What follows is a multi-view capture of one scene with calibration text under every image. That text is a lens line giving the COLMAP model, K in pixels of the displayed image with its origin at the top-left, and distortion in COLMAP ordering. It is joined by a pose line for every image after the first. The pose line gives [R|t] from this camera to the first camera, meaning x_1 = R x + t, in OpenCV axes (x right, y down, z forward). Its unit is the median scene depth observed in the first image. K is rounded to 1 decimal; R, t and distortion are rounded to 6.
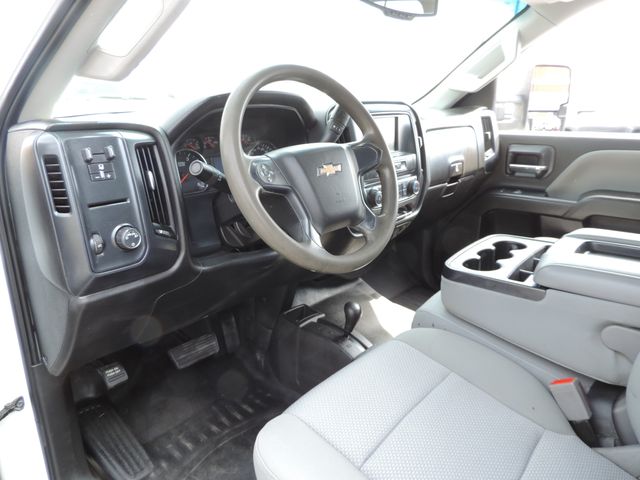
lens RADIAL K [[444.1, 0, 320.0], [0, 444.1, 240.0], [0, 0, 1]] dist [-0.031123, 0.001156]
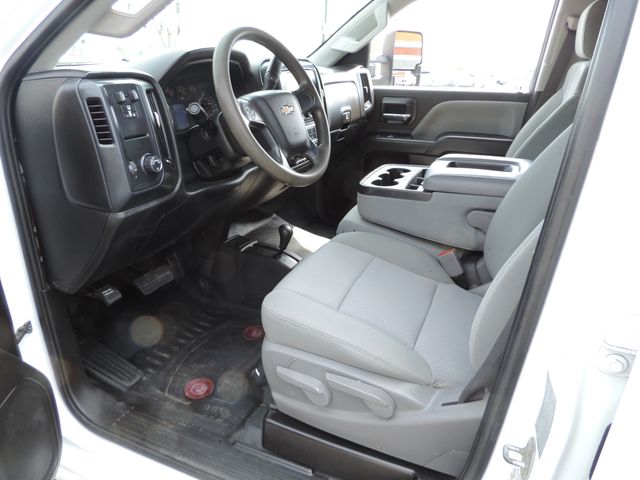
lens RADIAL K [[438.9, 0, 320.0], [0, 438.9, 240.0], [0, 0, 1]] dist [-0.050906, 0.002520]
pose [[0.950792, -0.099695, 0.293352, -0.226995], [0.073289, 0.992315, 0.099695, 0.077216], [-0.301037, -0.073289, 0.950792, -0.227110]]
